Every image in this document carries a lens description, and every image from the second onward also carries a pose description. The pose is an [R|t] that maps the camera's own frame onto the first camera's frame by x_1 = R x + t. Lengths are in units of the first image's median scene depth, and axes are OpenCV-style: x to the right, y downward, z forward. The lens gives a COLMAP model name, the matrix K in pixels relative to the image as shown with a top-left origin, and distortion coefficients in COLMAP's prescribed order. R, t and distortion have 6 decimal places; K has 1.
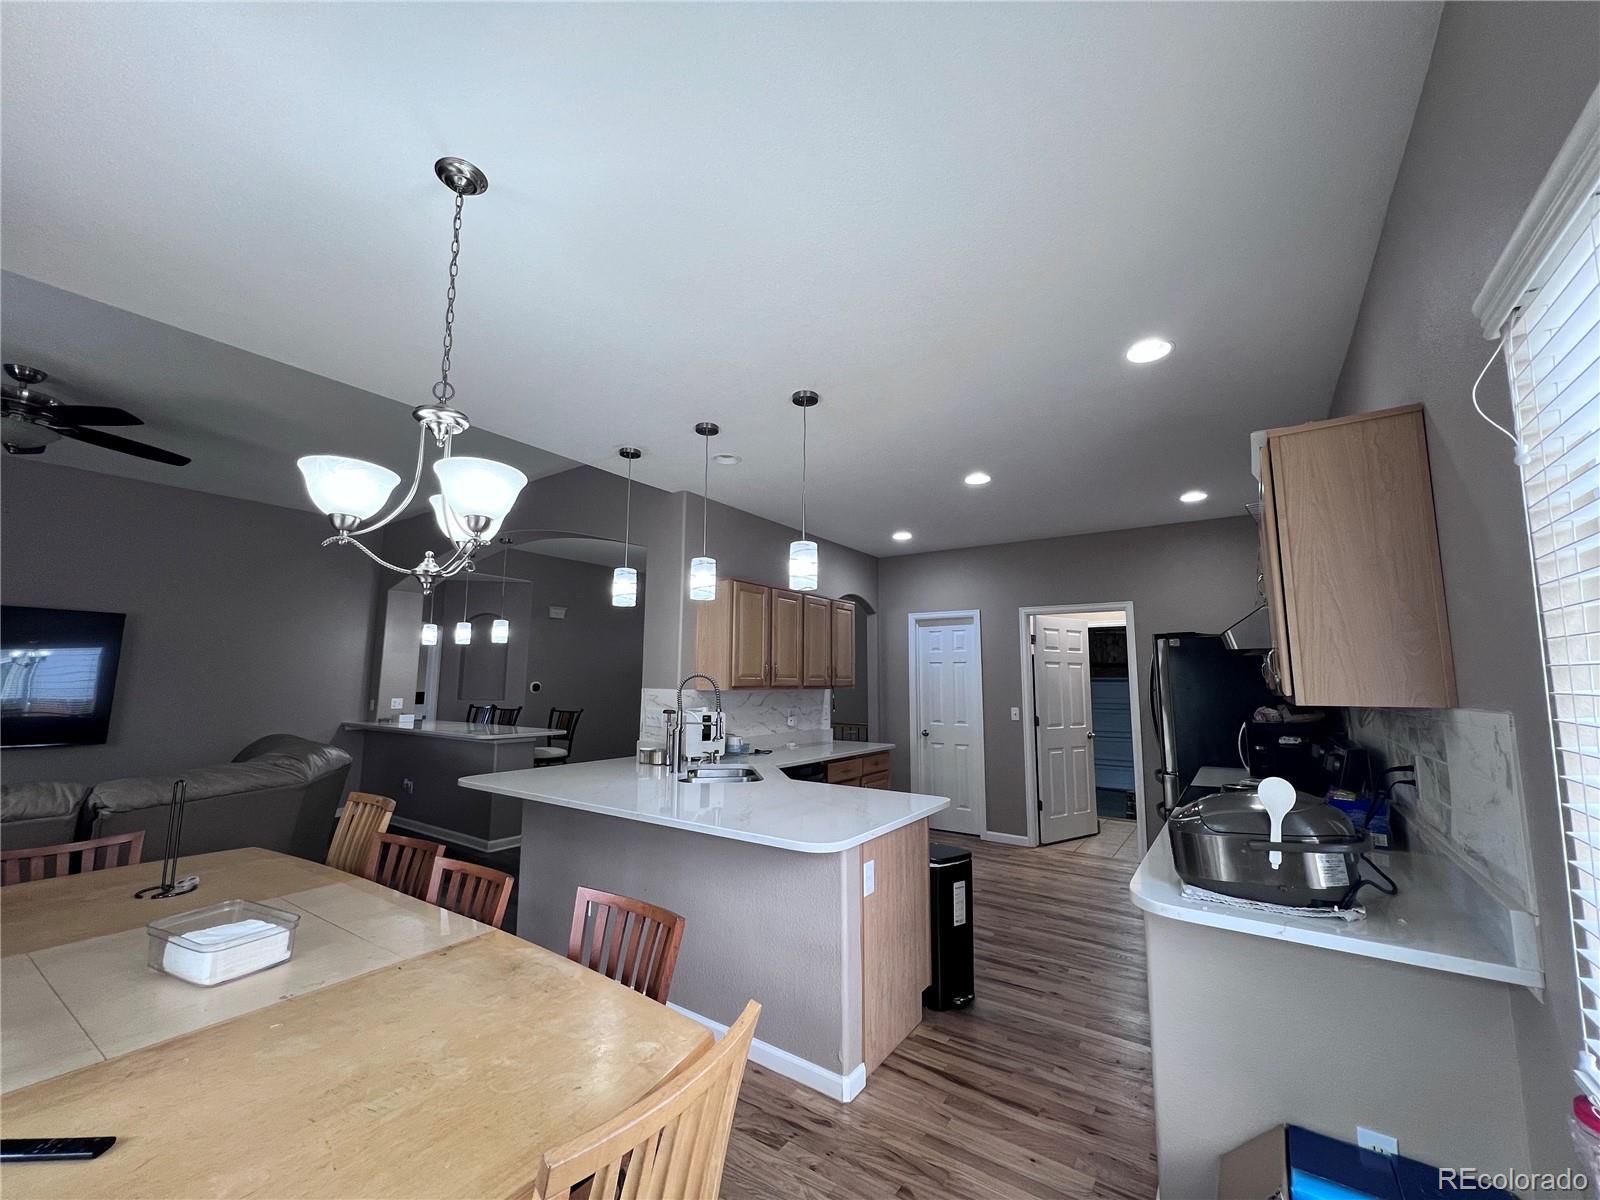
lens RADIAL K [[641.7, 0, 800.0], [0, 641.7, 600.0], [0, 0, 1]] dist [-0.000975, -0.000118]
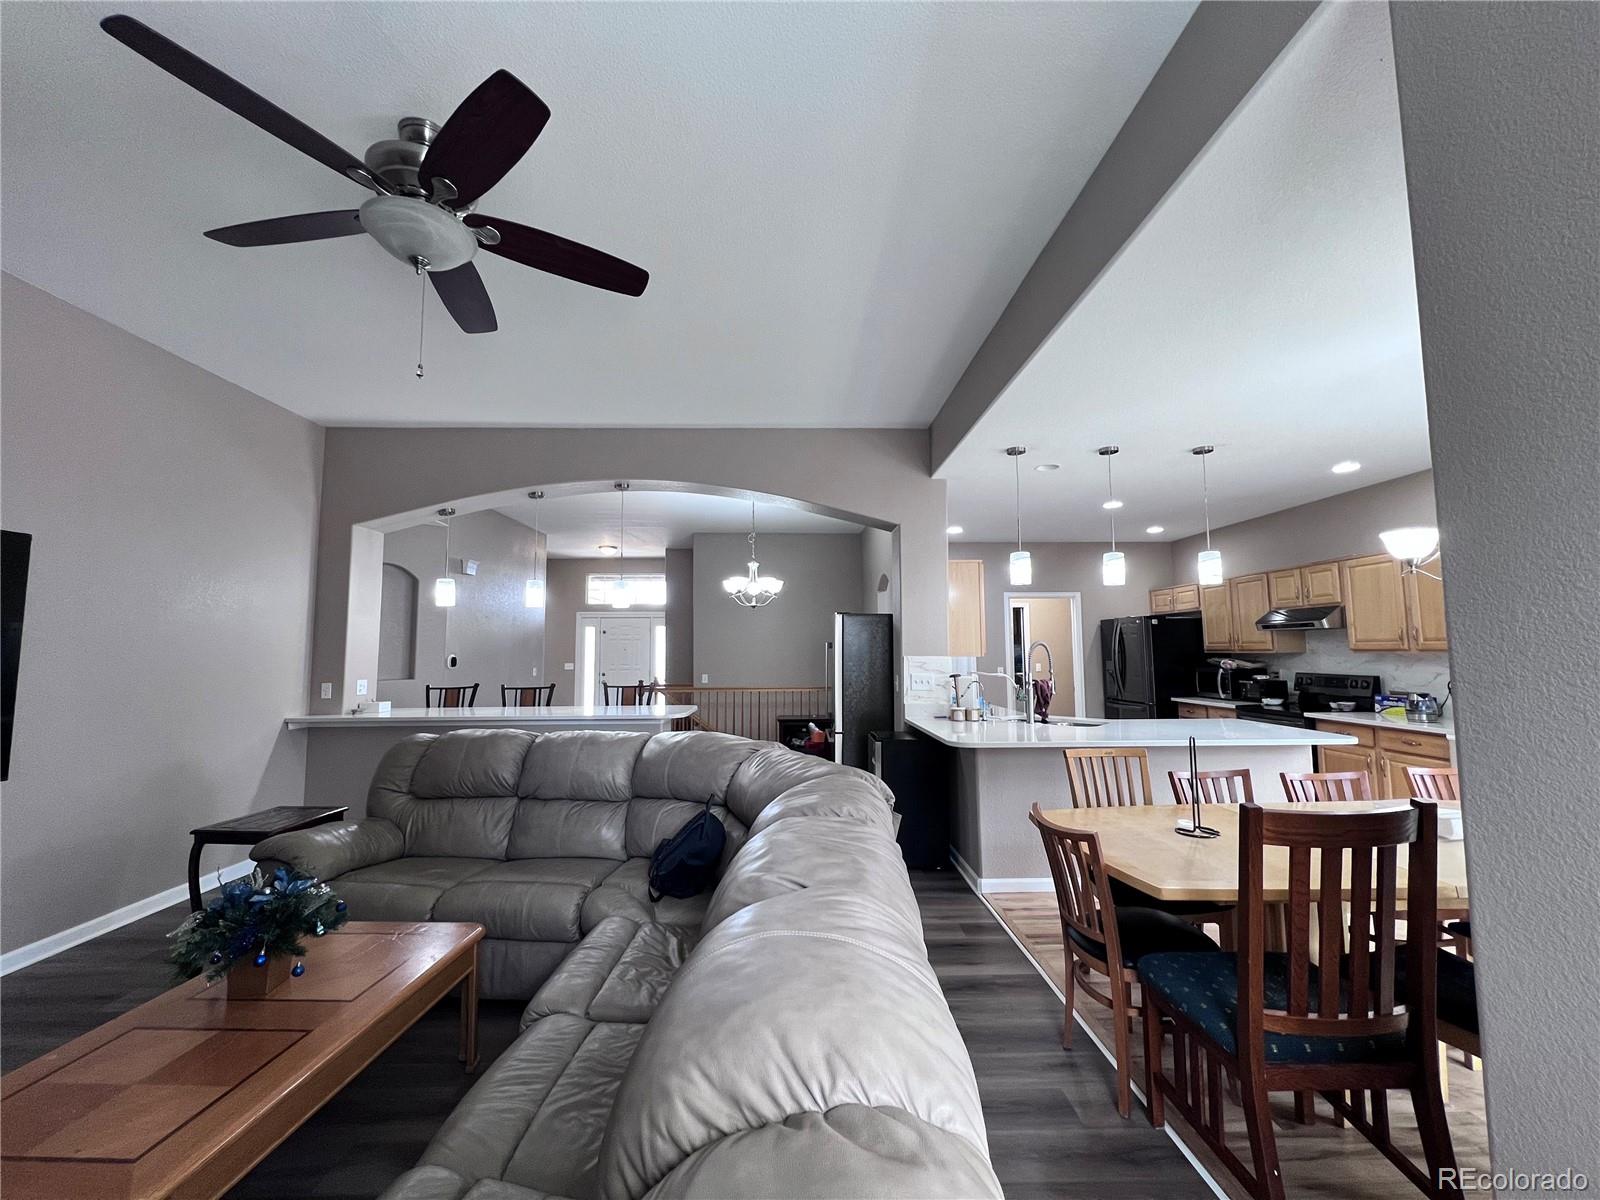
lens RADIAL K [[641.7, 0, 800.0], [0, 641.7, 600.0], [0, 0, 1]] dist [-0.000975, -0.000118]
pose [[0.807509, 0.035250, 0.588801, -0.676365], [-0.063465, 0.997610, 0.027314, 0.015923], [-0.586431, -0.059425, 0.807816, 0.152432]]
